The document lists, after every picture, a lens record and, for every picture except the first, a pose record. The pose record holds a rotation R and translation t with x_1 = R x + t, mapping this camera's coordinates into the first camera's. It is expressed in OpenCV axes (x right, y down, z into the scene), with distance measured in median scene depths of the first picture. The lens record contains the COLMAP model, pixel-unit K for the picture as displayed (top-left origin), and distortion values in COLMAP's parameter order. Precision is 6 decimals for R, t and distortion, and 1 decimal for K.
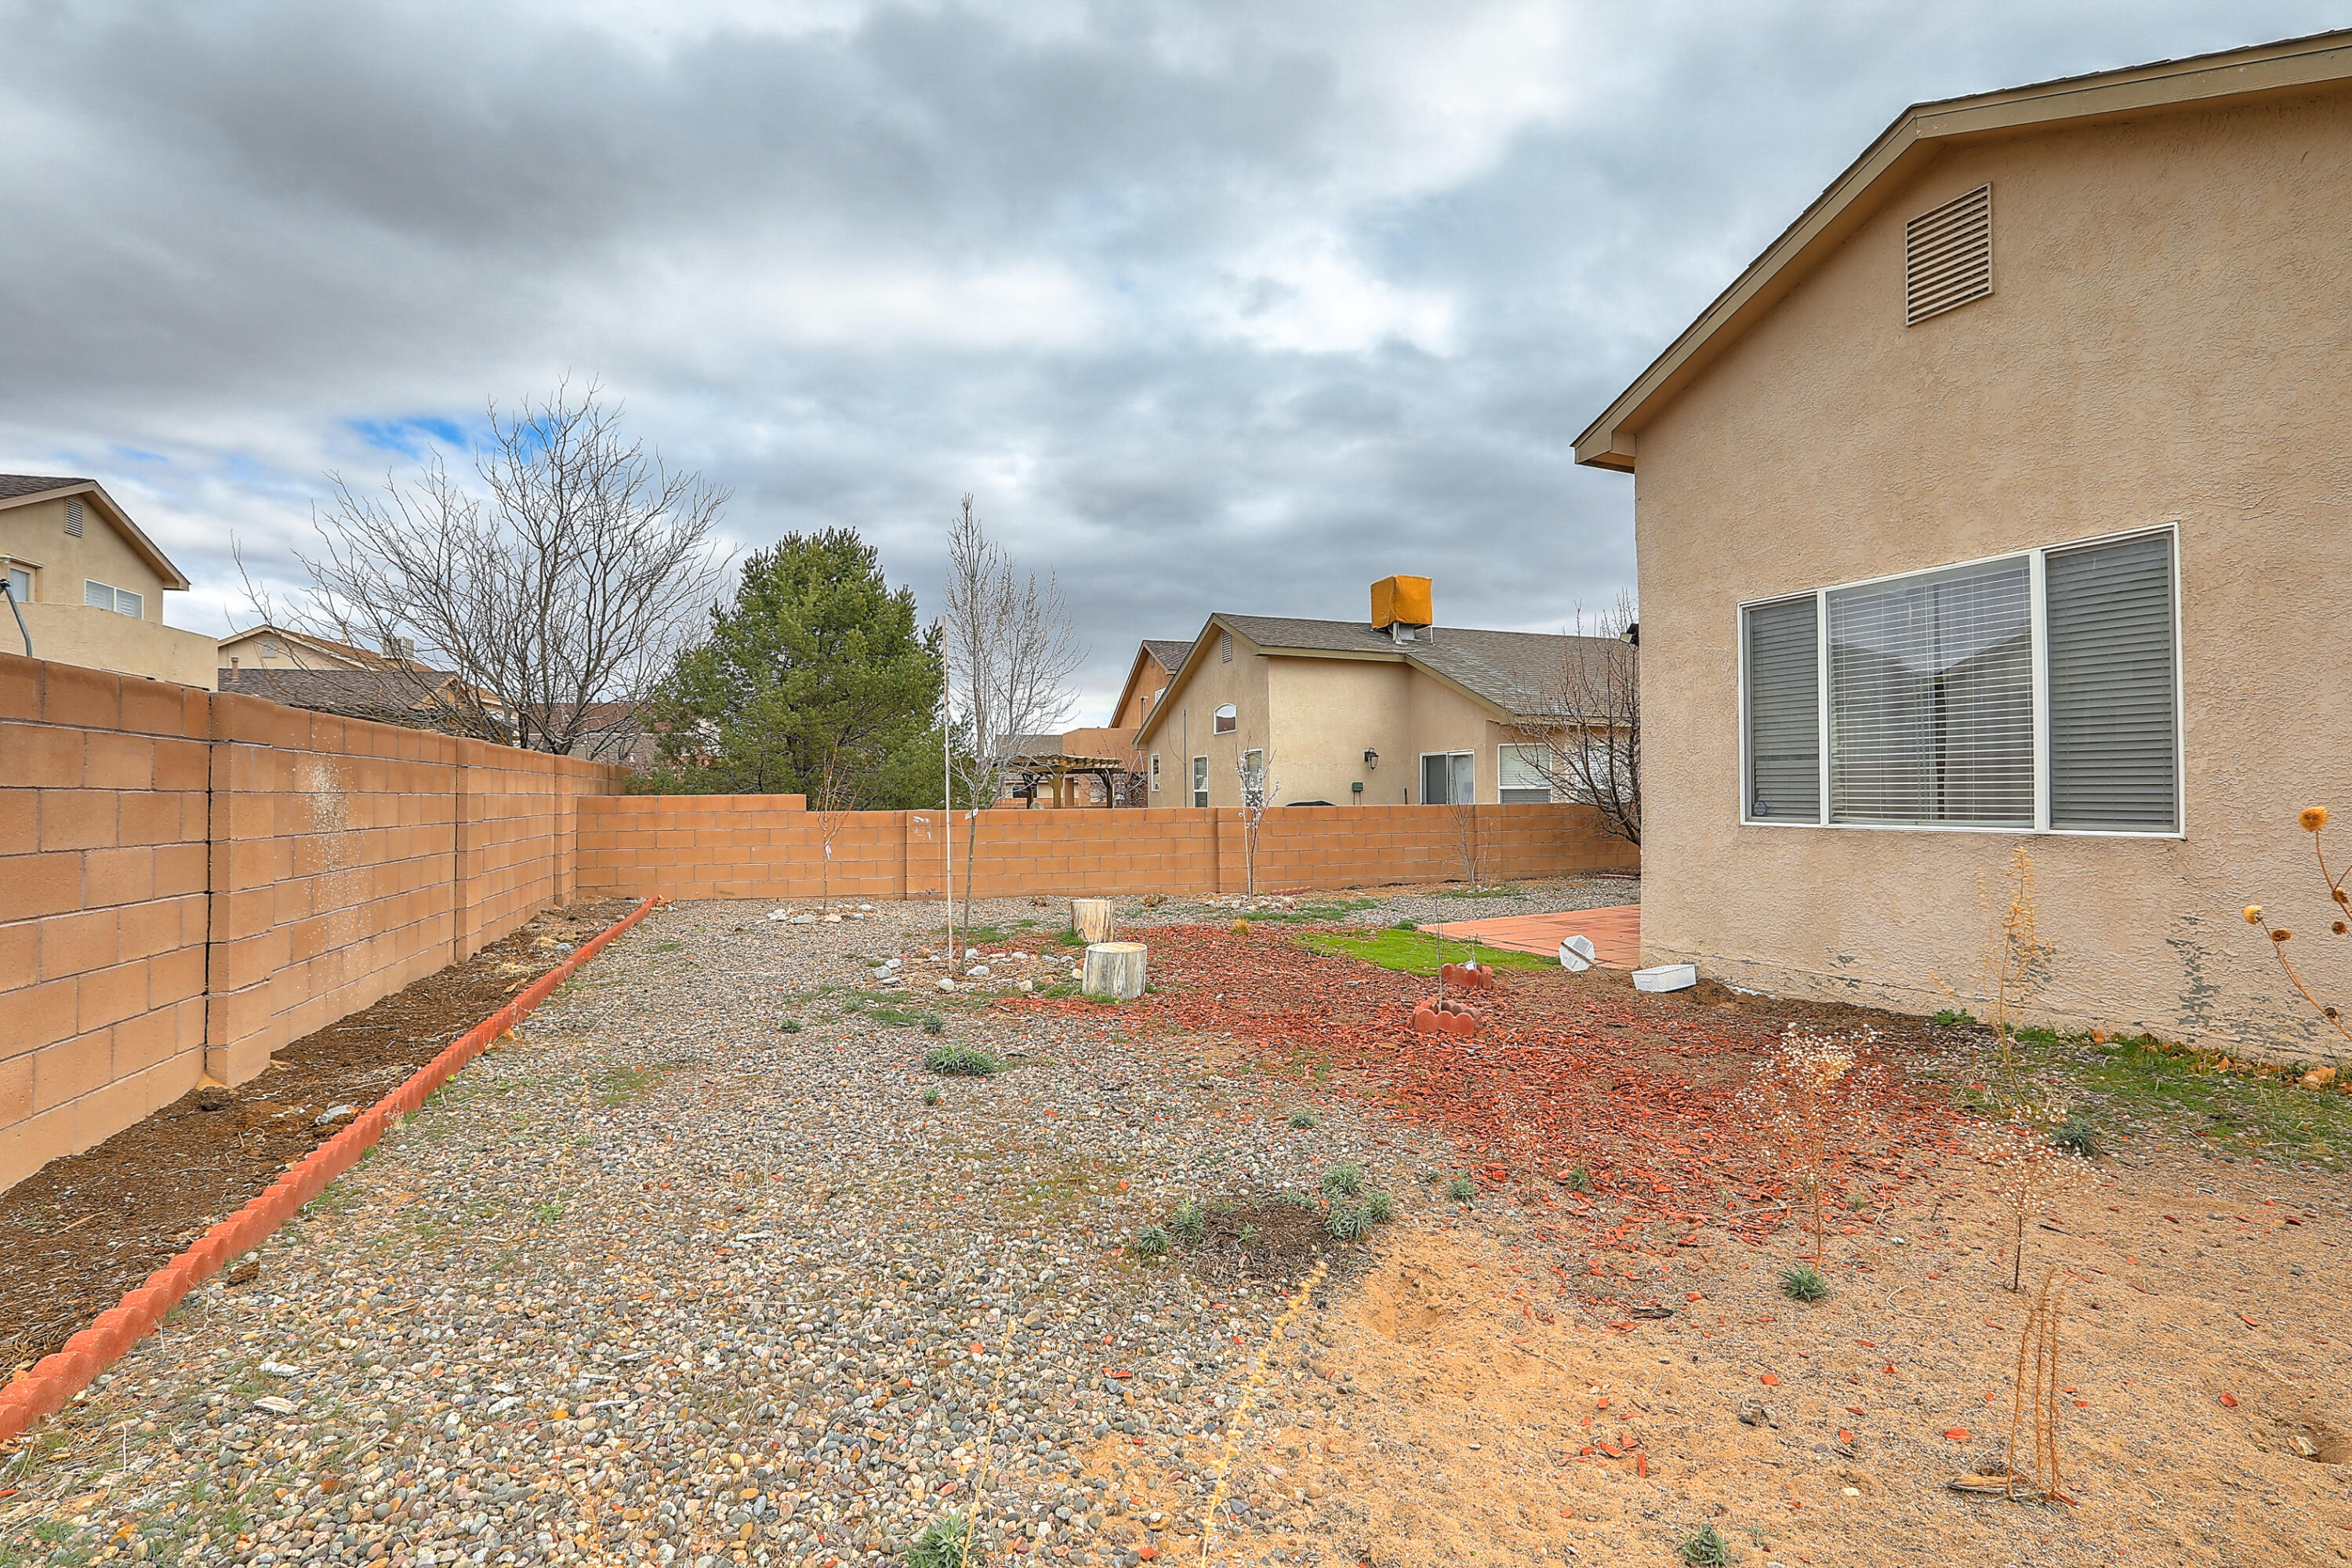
lens RADIAL K [[1066.8, 0, 1192.3], [0, 1066.8, 801.8], [0, 0, 1]] dist [-0.054874, 0.019193]
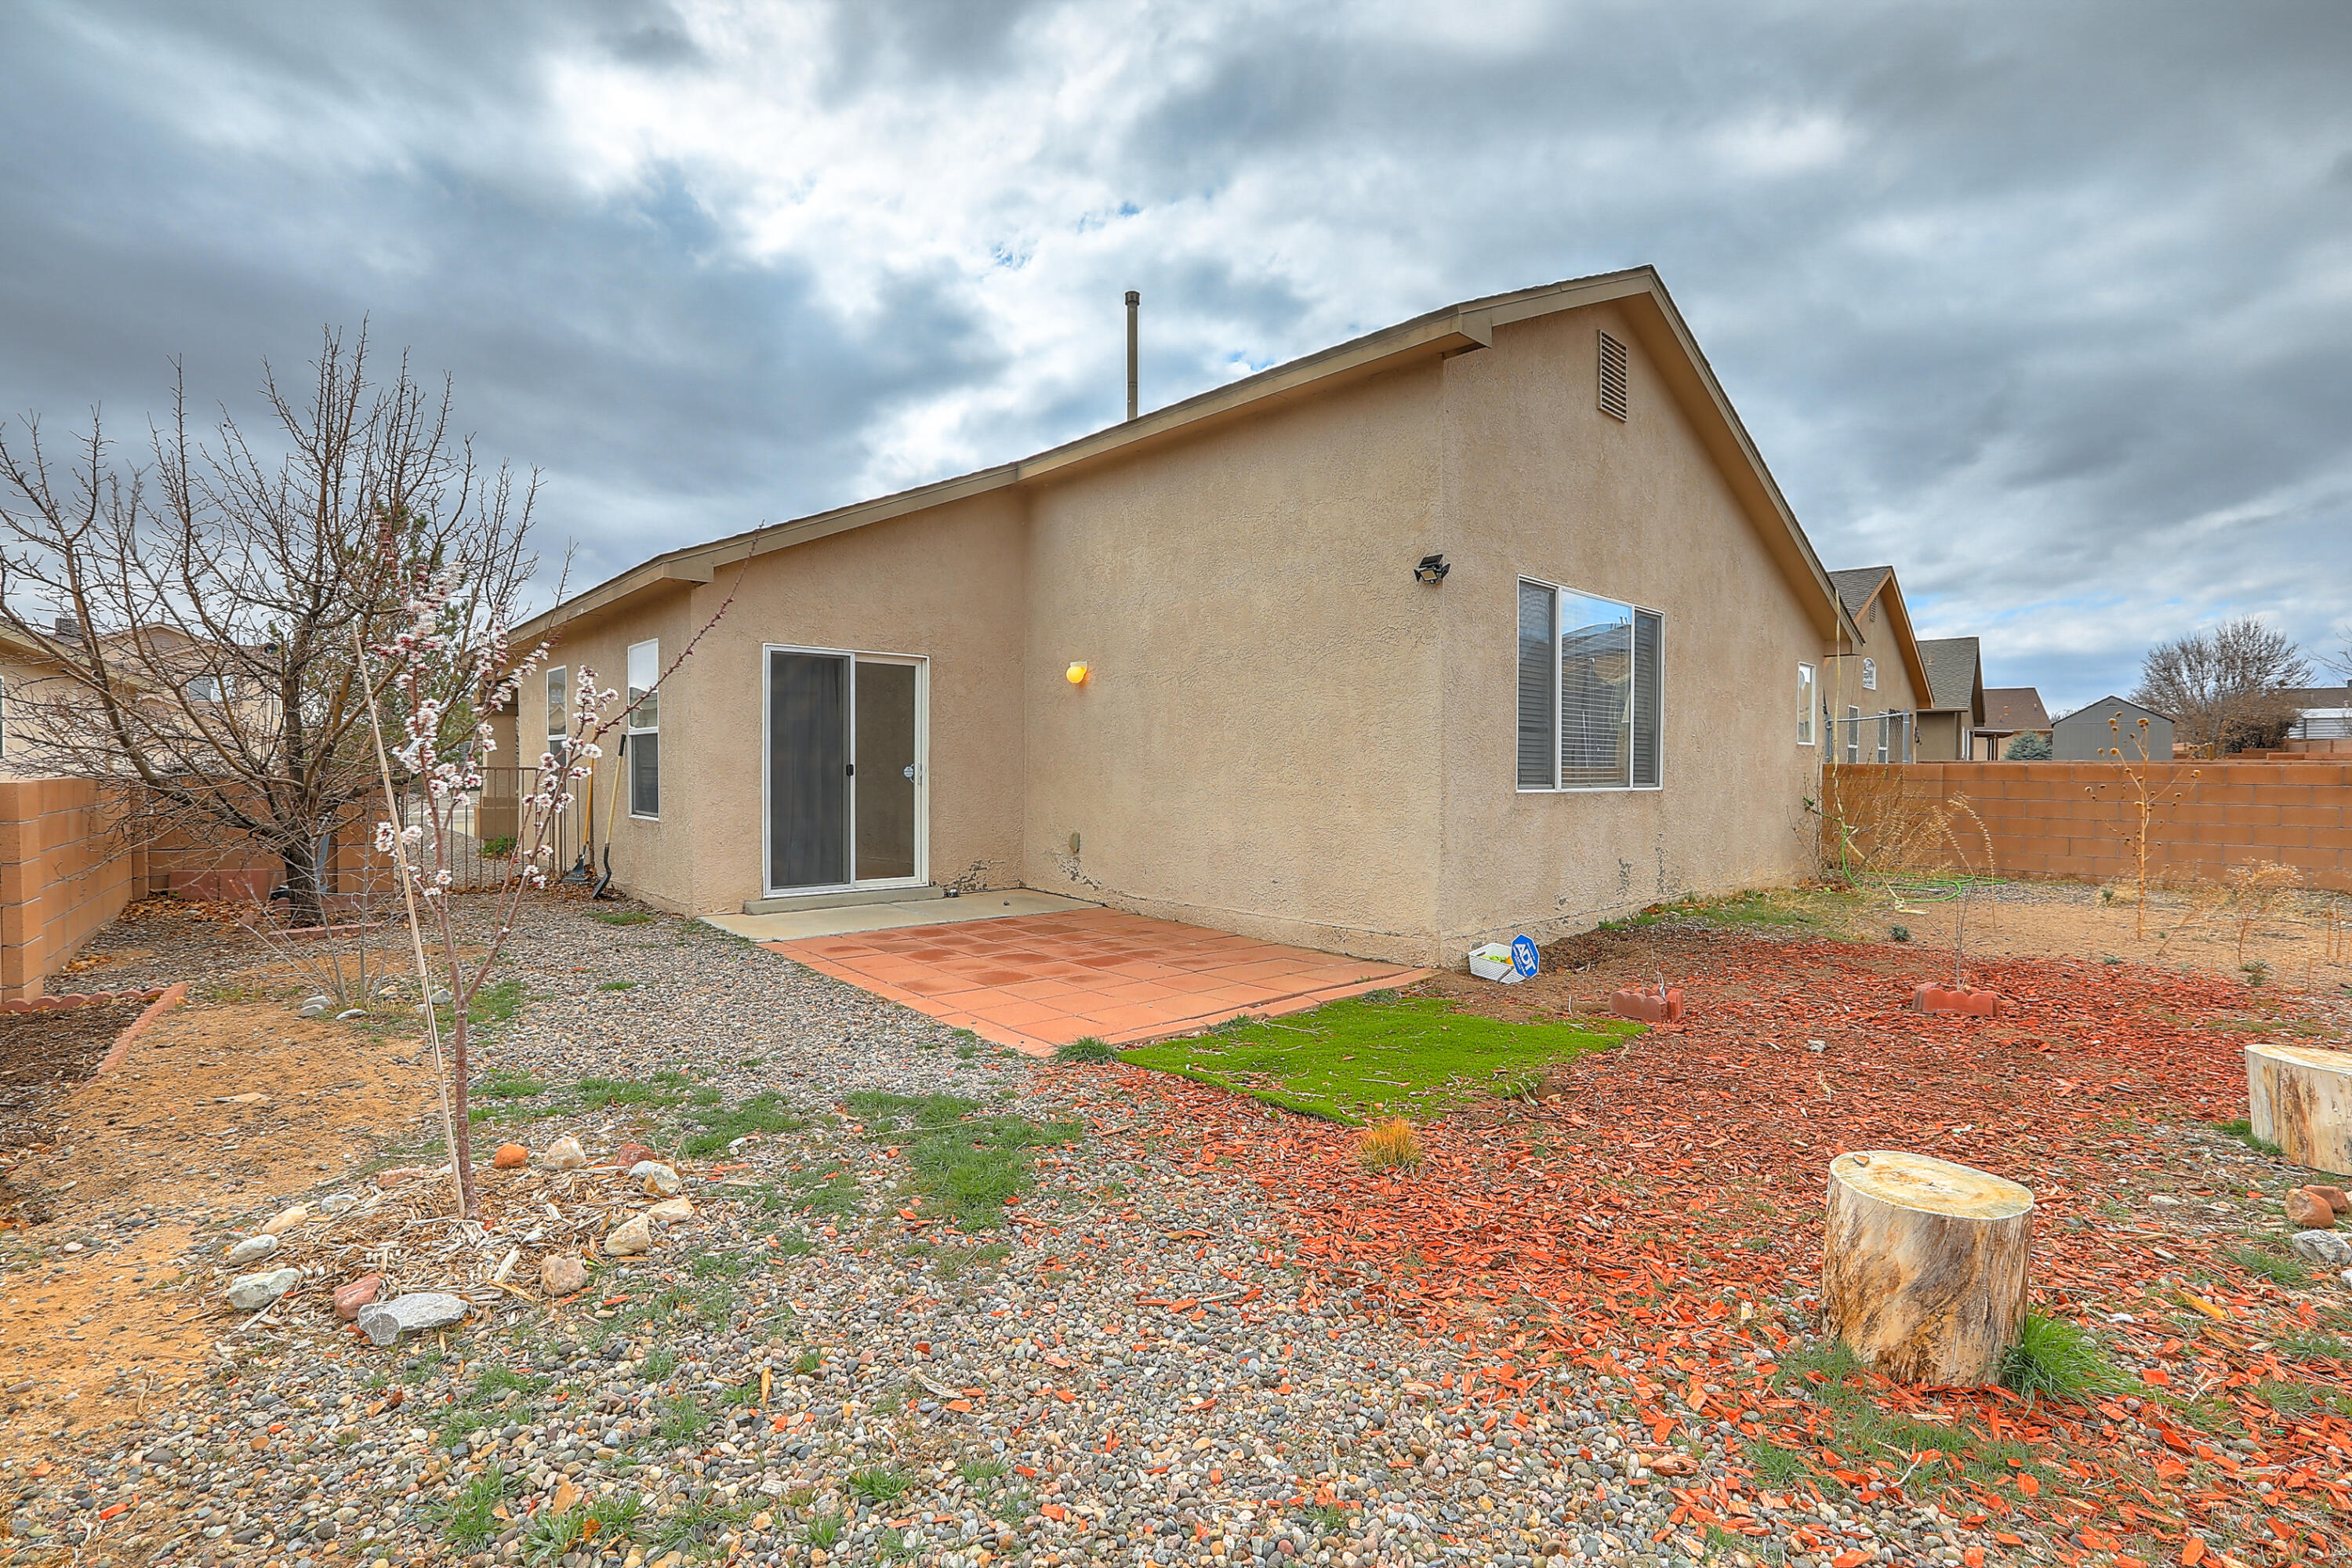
lens RADIAL K [[1066.8, 0, 1187.8], [0, 1066.8, 778.5], [0, 0, 1]] dist [-0.054874, 0.019193]
pose [[-0.320441, -0.007872, 0.947236, -0.120304], [0.002422, 0.999955, 0.009129, -0.000617], [-0.947265, 0.005219, -0.320408, 0.563592]]
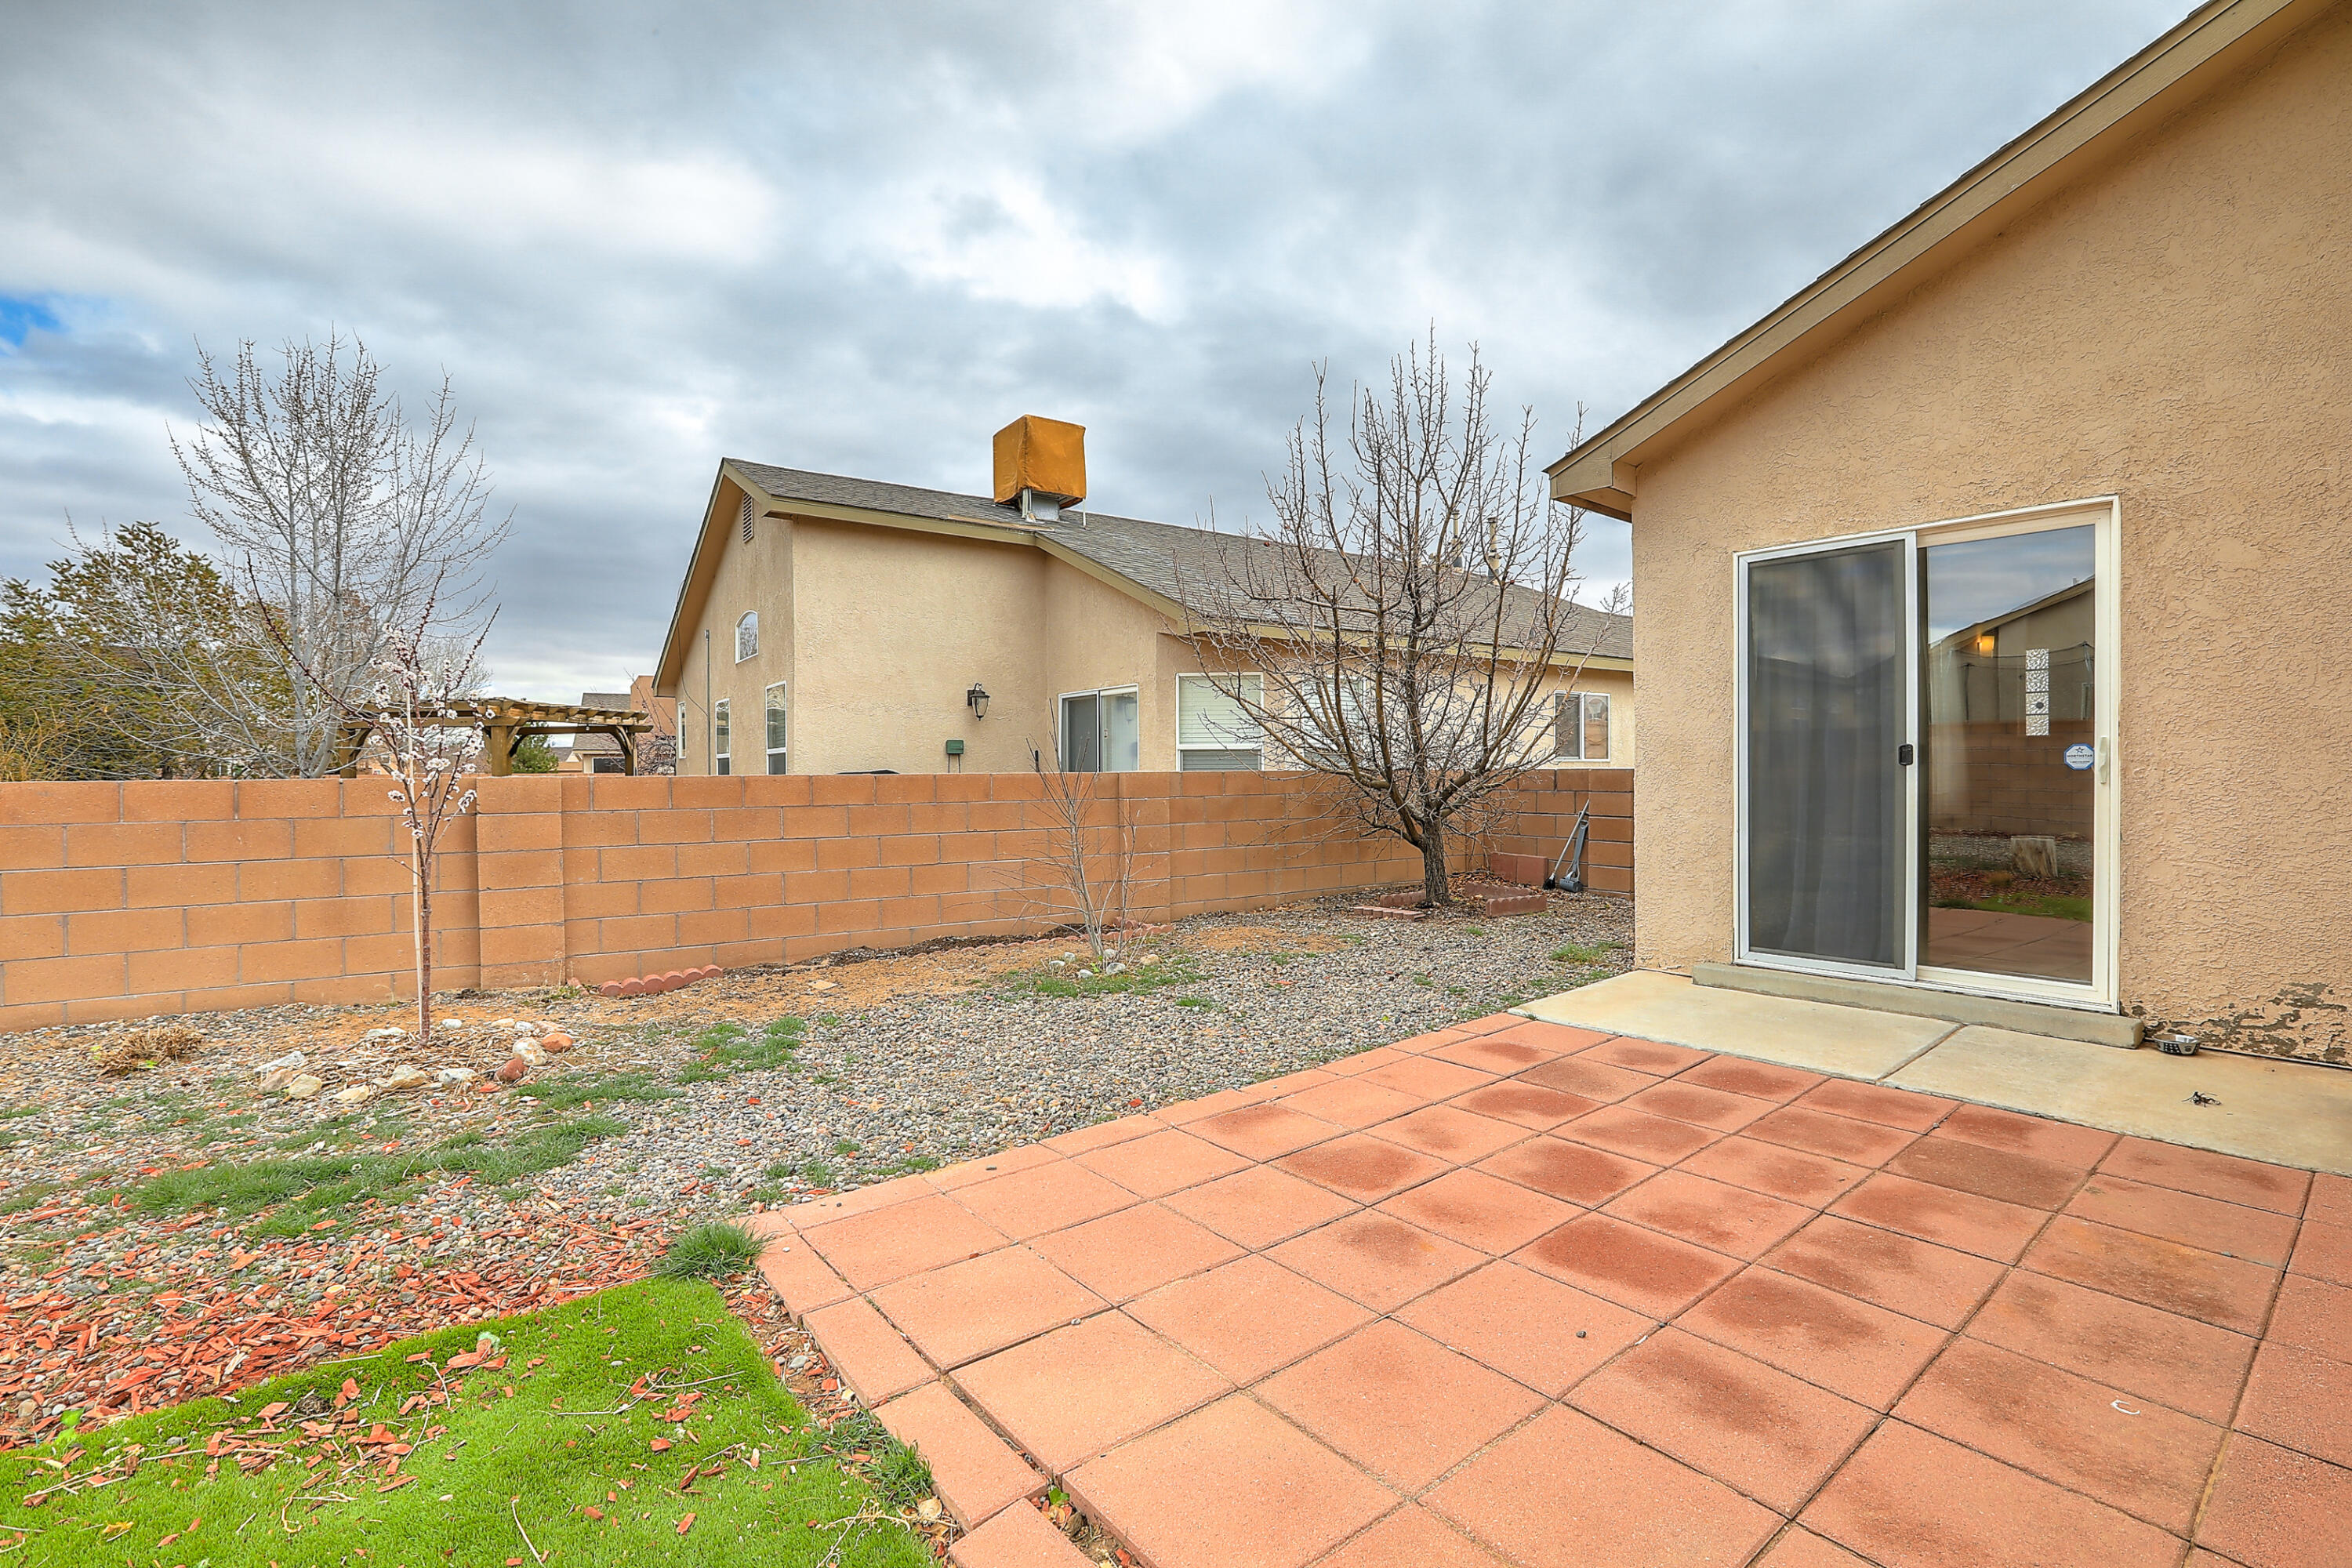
lens RADIAL K [[1066.8, 0, 1183.5], [0, 1066.8, 767.9], [0, 0, 1]] dist [-0.054874, 0.019193]
pose [[0.969141, 0.000558, 0.246506, 0.128337], [0.002389, 0.999929, -0.011657, 0.004679], [-0.246495, 0.011887, 0.969071, 0.375334]]
